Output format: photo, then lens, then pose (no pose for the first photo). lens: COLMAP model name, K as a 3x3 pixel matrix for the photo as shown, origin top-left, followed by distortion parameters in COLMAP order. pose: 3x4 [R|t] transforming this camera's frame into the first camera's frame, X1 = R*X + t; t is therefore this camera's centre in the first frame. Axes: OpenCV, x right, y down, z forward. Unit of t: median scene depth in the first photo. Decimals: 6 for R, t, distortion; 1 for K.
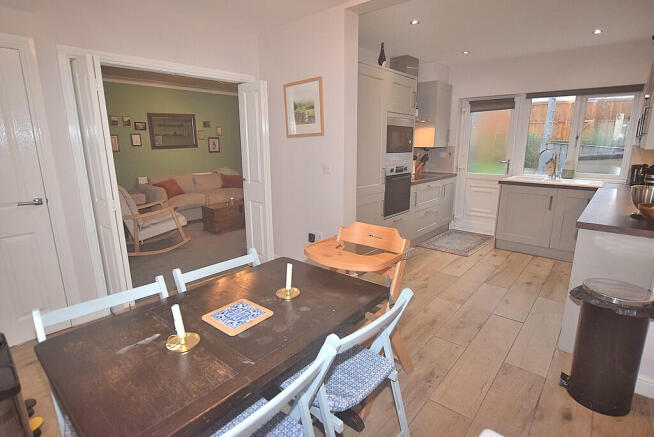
lens RADIAL K [[332.0, 0, 328.5], [0, 332.0, 217.3], [0, 0, 1]] dist [-0.014492, 0.001172]
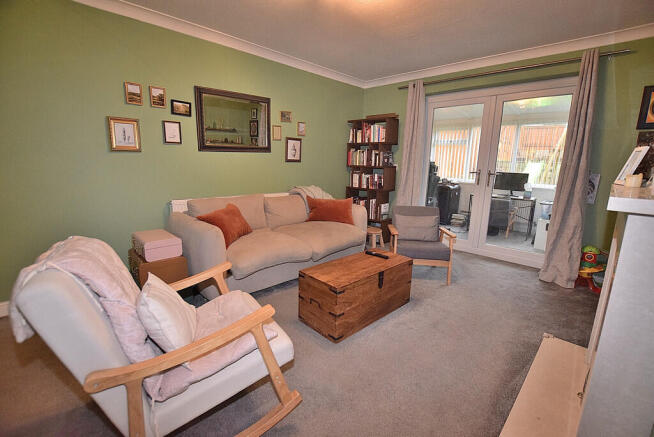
lens RADIAL K [[292.5, 0, 327.5], [0, 292.5, 217.1], [0, 0, 1]] dist [-0.027748, -0.000009]
pose [[0.997955, 0.038971, -0.050674, -0.213463], [-0.041011, 0.998364, -0.039855, -0.061408], [0.049037, 0.041851, 0.997920, 0.389543]]
